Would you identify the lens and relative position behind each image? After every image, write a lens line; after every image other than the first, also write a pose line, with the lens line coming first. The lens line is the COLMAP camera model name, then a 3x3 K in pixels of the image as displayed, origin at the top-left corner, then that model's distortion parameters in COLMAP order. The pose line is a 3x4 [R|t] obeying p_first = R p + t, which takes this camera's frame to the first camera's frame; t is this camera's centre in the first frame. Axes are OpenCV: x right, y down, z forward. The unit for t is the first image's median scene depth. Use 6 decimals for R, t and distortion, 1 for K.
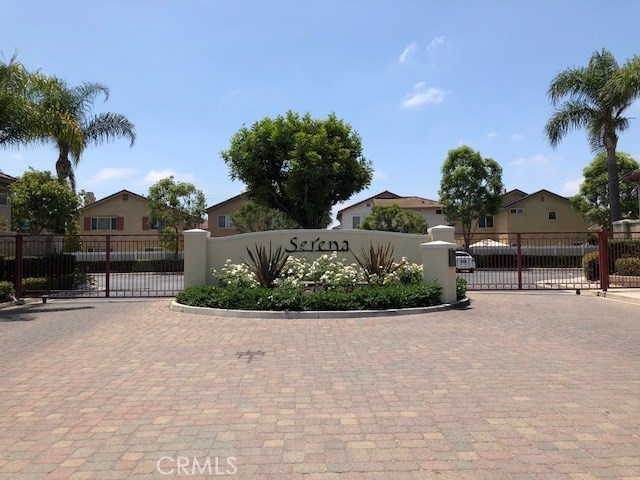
lens RADIAL K [[522.2, 0, 319.7], [0, 522.2, 238.8], [0, 0, 1]] dist [0.010771, -0.006489]
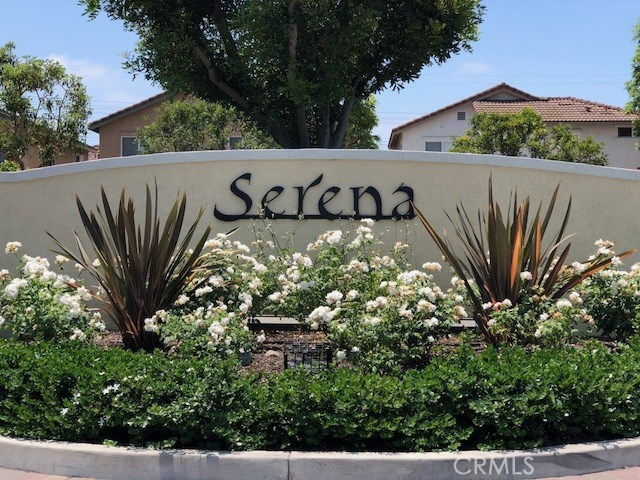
lens RADIAL K [[1069.7, 0, 319.7], [0, 1069.7, 239.7], [0, 0, 1]] dist [-0.016357, 0.000000]
pose [[0.999362, 0.011861, -0.033689, 0.022422], [-0.010434, 0.999054, 0.042226, 0.010476], [0.034158, -0.041848, 0.998540, 0.389928]]
